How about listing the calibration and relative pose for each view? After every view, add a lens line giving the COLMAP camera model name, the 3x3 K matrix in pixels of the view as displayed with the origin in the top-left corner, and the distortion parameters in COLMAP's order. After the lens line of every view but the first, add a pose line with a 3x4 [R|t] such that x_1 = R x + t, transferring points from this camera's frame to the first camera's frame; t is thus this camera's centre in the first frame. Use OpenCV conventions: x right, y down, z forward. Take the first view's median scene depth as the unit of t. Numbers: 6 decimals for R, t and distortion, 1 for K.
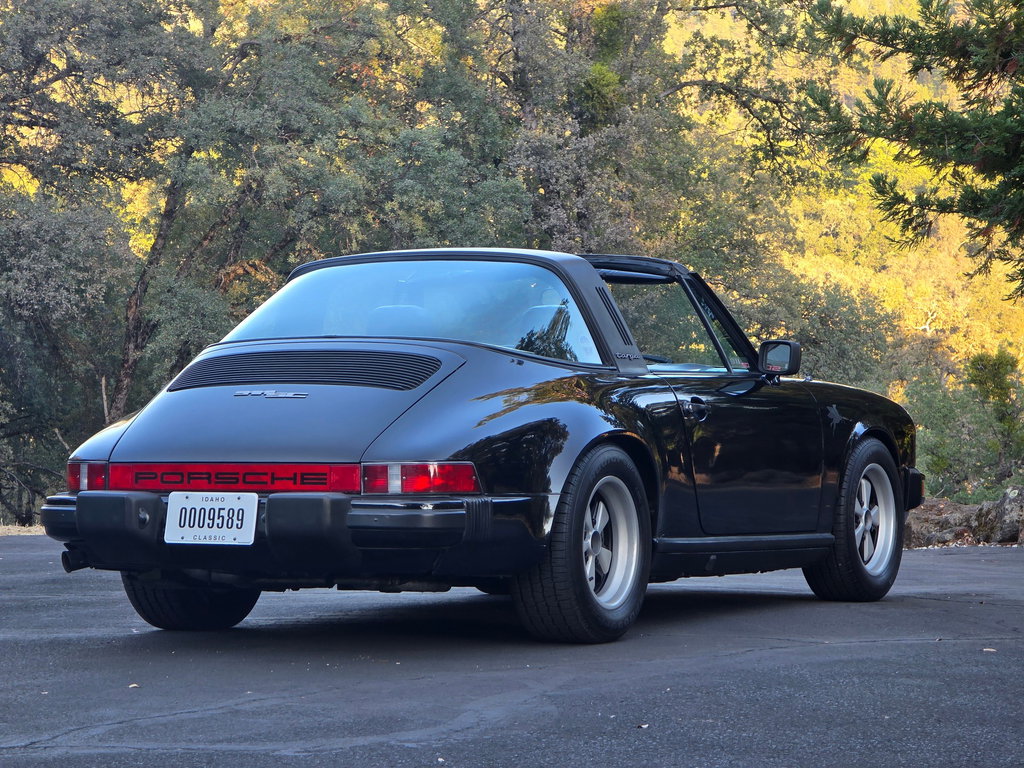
lens RADIAL K [[3449.9, 0, 512.0], [0, 3449.9, 384.0], [0, 0, 1]] dist [-0.076635, 15.957153]
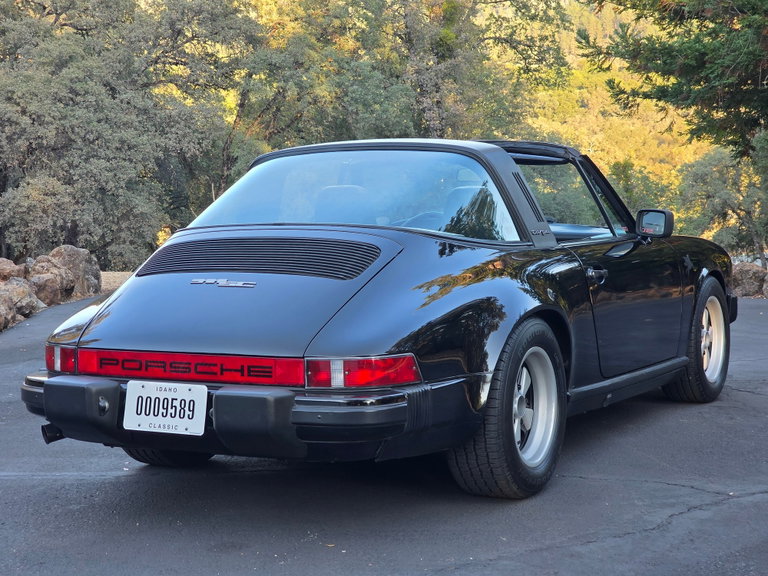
lens RADIAL K [[1509.4, 0, 368.8], [0, 1509.4, 285.1], [0, 0, 1]] dist [-0.267698, 3.463632]
pose [[0.999602, -0.014964, -0.023918, -0.004756], [0.016654, 0.997258, 0.072107, -0.010821], [0.022773, -0.072477, 0.997110, 0.194207]]
